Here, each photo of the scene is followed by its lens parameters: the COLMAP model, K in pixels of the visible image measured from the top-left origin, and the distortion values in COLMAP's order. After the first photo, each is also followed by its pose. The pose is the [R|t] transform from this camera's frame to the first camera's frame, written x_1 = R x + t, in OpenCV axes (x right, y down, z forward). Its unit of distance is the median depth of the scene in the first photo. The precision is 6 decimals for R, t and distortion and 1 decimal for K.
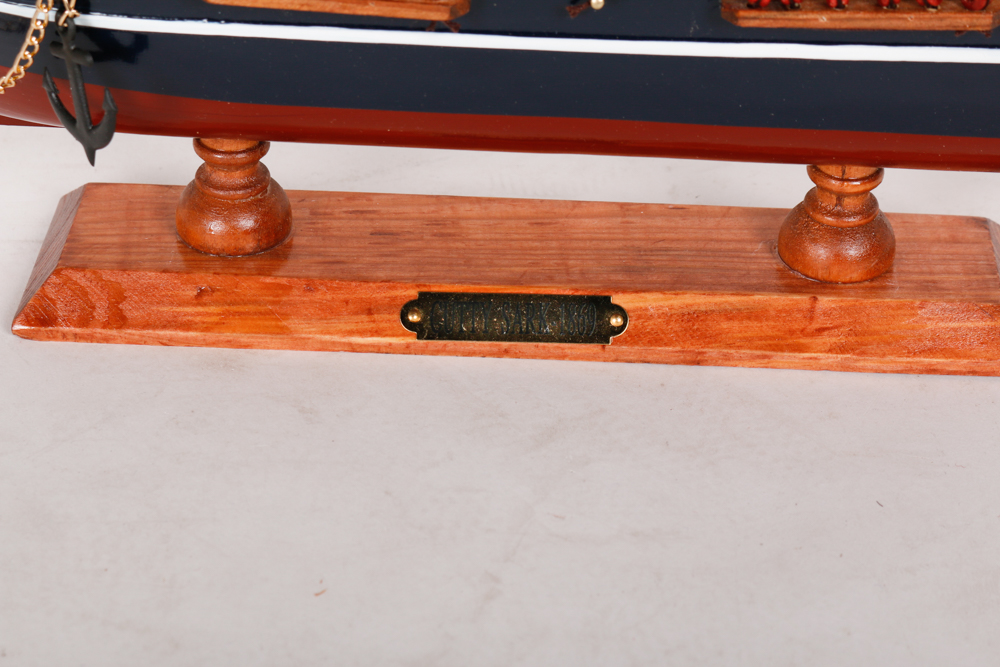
lens RADIAL K [[2409.4, 0, 498.8], [0, 2409.4, 332.9], [0, 0, 1]] dist [0.034673, 0.000000]
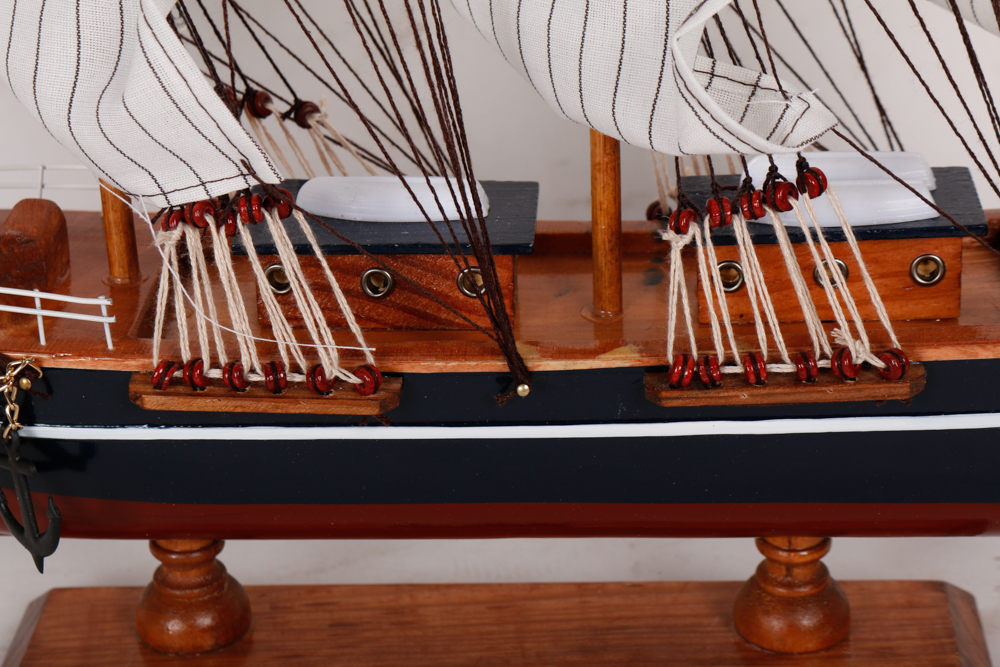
lens RADIAL K [[2409.4, 0, 498.7], [0, 2409.4, 339.6], [0, 0, 1]] dist [0.034673, 0.000000]
pose [[0.998475, -0.049638, -0.024161, 0.049145], [0.045409, 0.987348, -0.151927, -0.002962], [0.031397, 0.150598, 0.988096, -0.011752]]
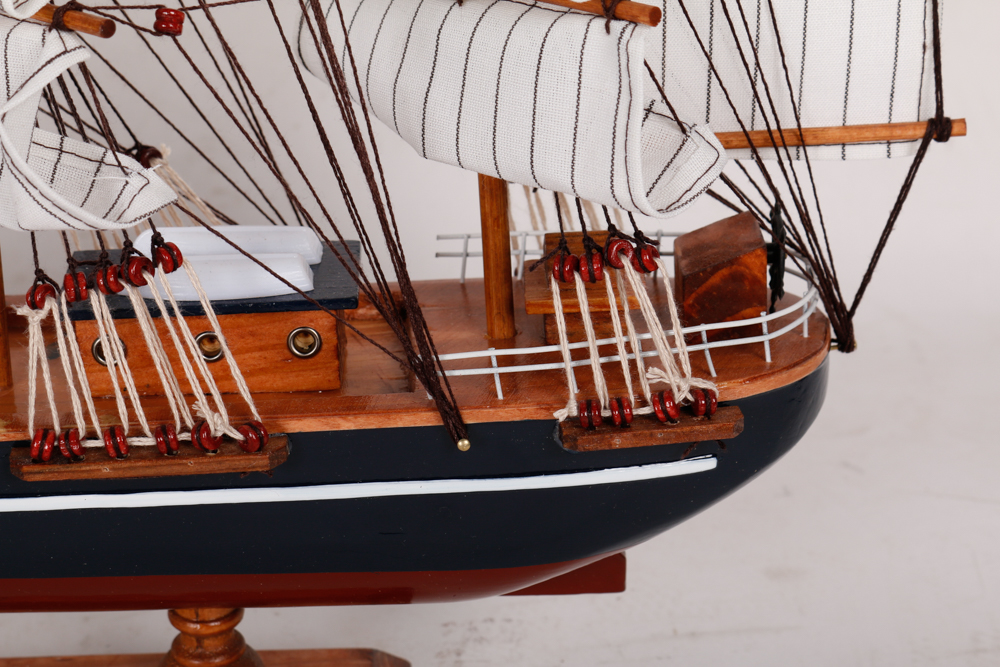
lens RADIAL K [[2409.4, 0, 497.9], [0, 2409.4, 334.3], [0, 0, 1]] dist [0.034673, 0.000000]
pose [[0.996118, -0.057572, 0.066585, 0.204175], [0.068502, 0.982063, -0.175671, 0.004275], [-0.055276, 0.179550, 0.982195, -0.021767]]
